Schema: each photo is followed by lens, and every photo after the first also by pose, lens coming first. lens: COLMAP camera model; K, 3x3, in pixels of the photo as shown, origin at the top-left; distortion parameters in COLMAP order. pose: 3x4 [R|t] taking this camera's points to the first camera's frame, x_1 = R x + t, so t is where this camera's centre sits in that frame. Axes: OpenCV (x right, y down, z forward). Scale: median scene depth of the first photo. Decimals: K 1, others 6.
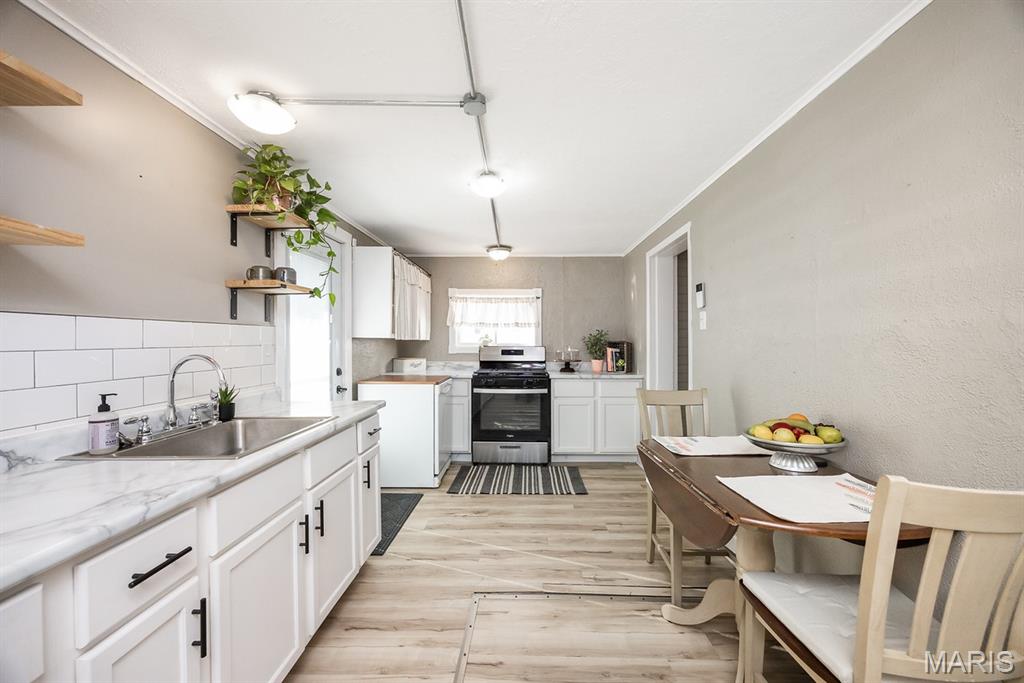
lens RADIAL K [[394.9, 0, 515.3], [0, 394.9, 341.3], [0, 0, 1]] dist [-0.006433, 0.000998]
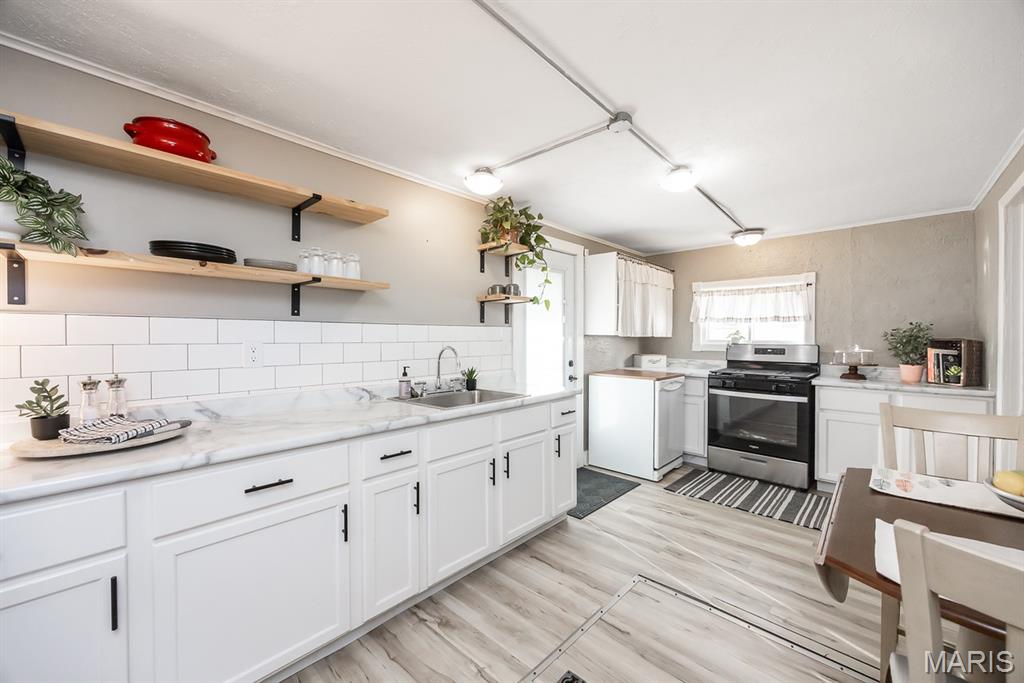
lens RADIAL K [[394.9, 0, 503.8], [0, 394.9, 341.5], [0, 0, 1]] dist [-0.006433, 0.000998]
pose [[0.732442, 0.009165, -0.680768, 0.300420], [-0.002392, 0.999938, 0.010887, -0.002302], [0.680825, -0.006346, 0.732418, -0.020290]]
